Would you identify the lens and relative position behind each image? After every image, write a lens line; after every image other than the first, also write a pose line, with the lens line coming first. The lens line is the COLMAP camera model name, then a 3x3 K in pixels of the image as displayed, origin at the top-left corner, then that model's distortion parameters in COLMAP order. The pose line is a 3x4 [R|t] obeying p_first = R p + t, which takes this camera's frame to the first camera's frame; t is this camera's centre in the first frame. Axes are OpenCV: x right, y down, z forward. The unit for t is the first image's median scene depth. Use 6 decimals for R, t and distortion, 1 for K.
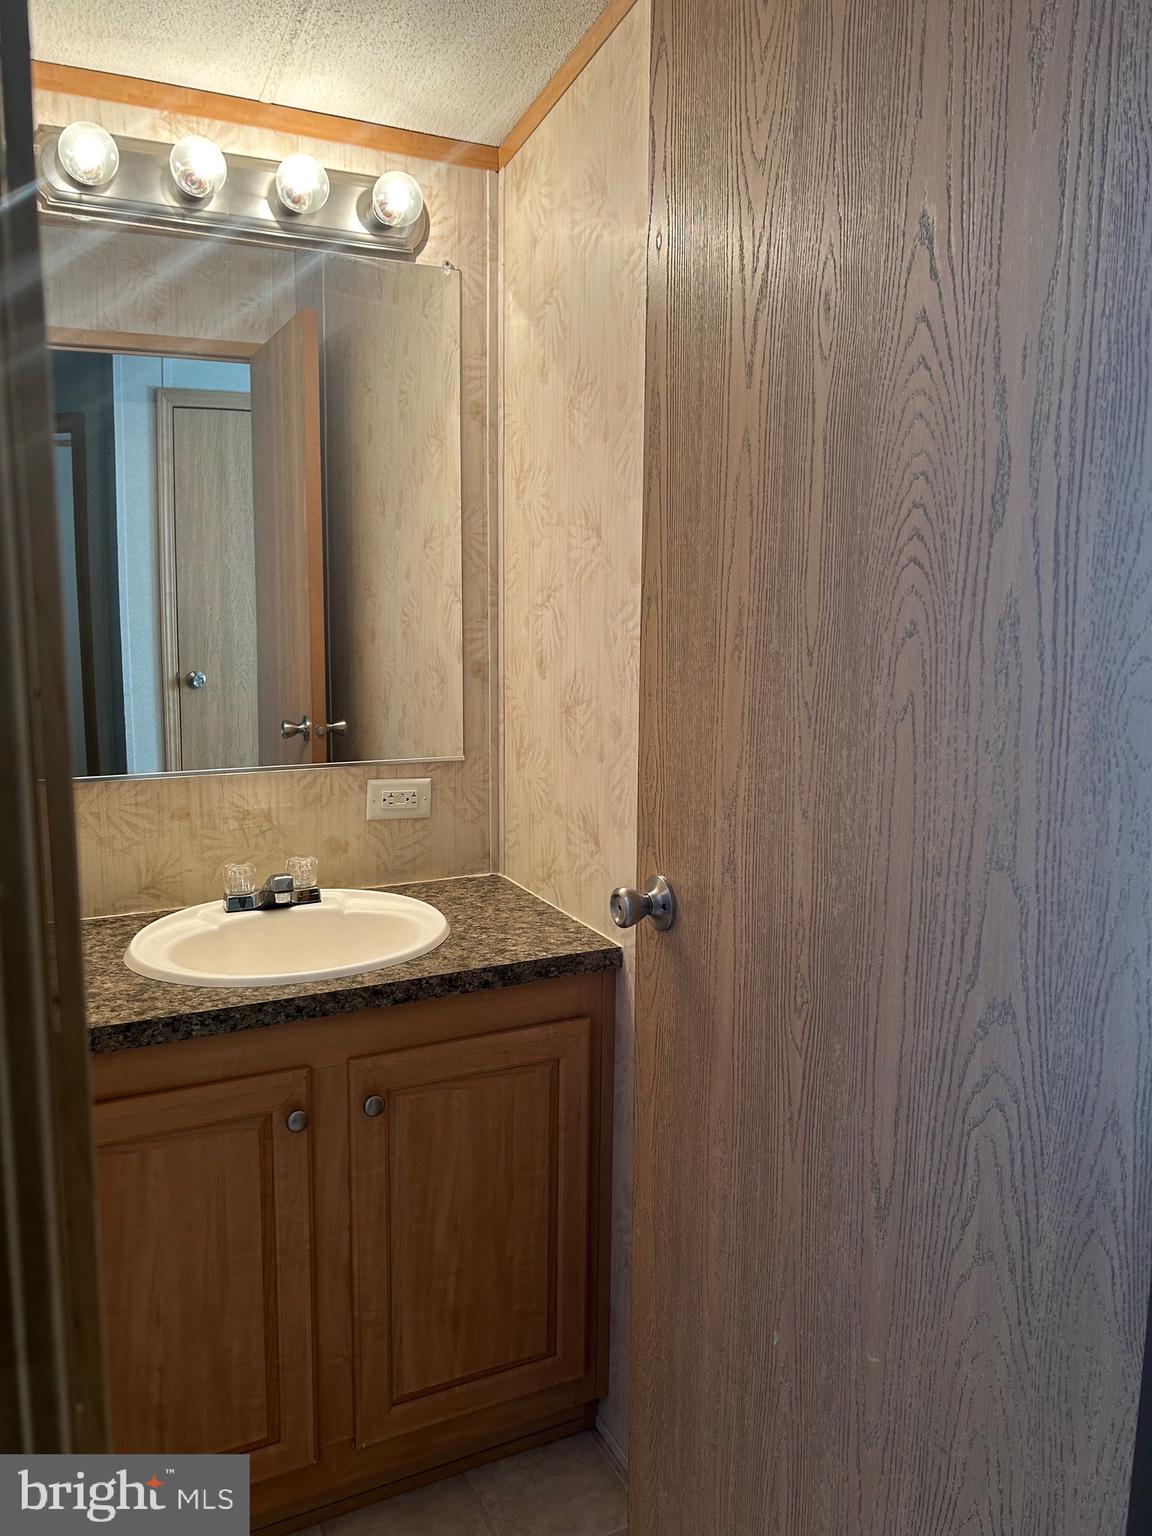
lens RADIAL K [[1150.7, 0, 576.0], [0, 1150.7, 768.0], [0, 0, 1]] dist [0.068373, -0.088492]
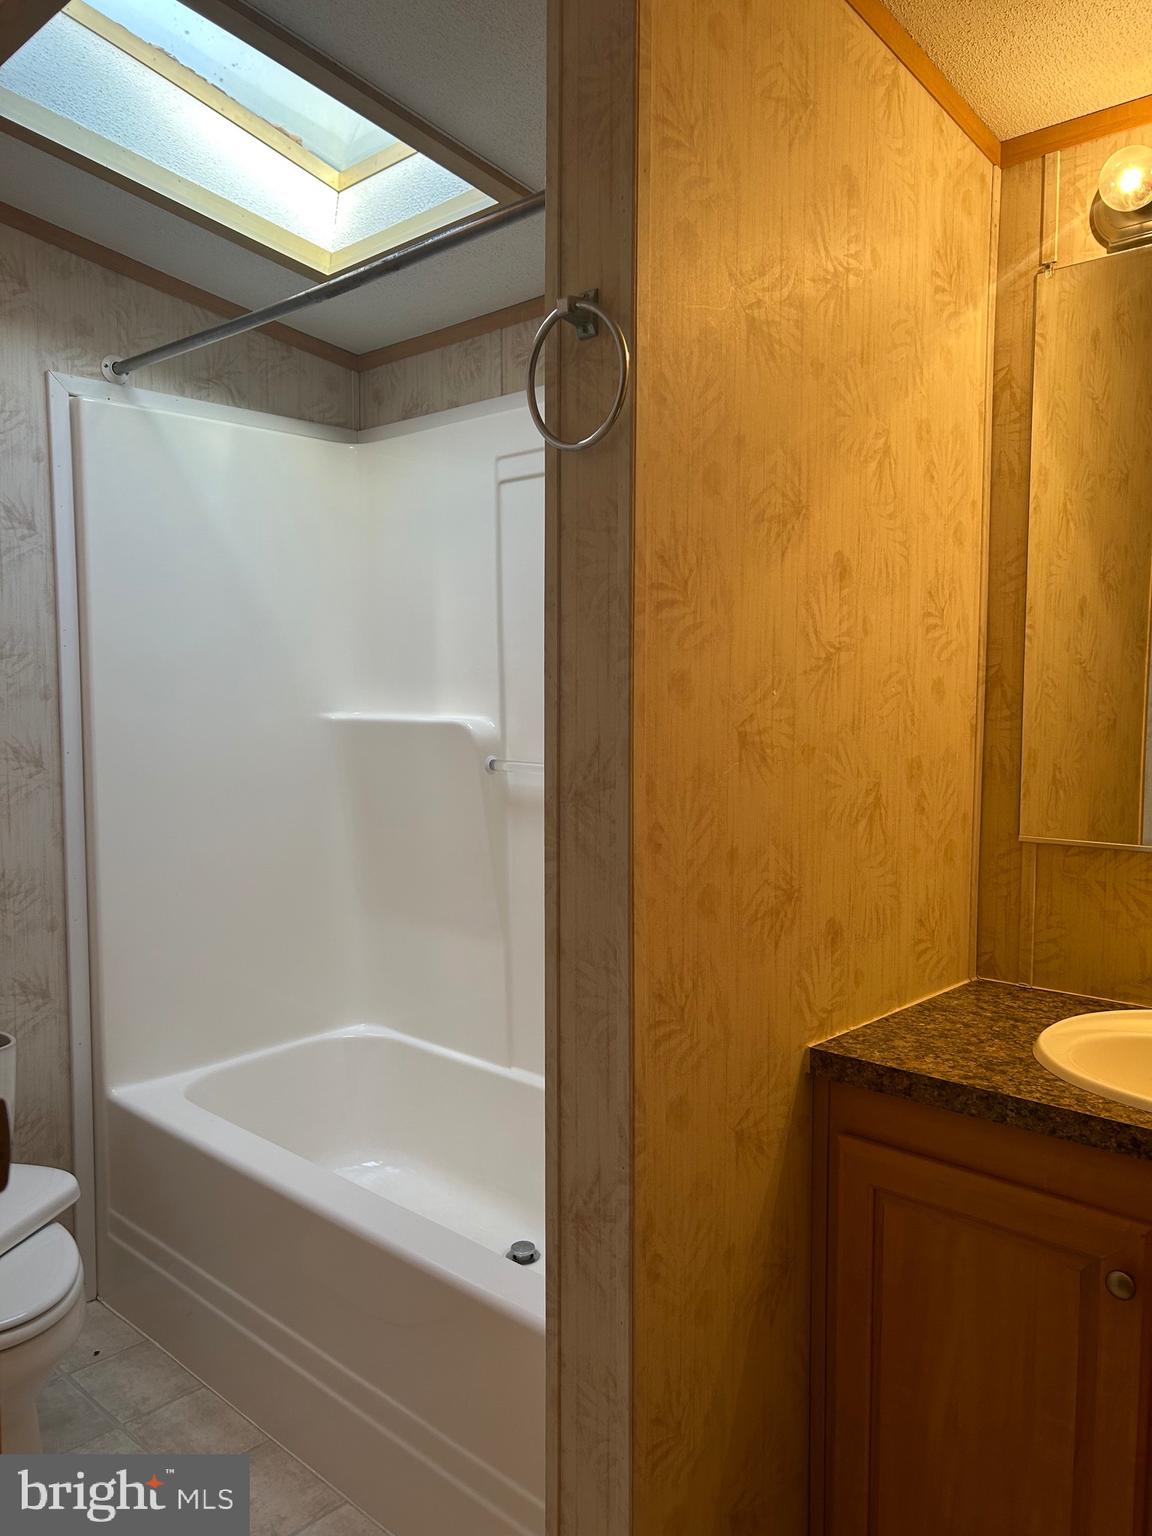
lens RADIAL K [[1150.7, 0, 576.0], [0, 1150.7, 768.0], [0, 0, 1]] dist [0.068373, -0.088492]
pose [[0.371655, 0.051792, -0.926925, 0.333498], [-0.145221, 0.989395, -0.002944, 0.015033], [0.916943, 0.135703, 0.375234, 0.318455]]
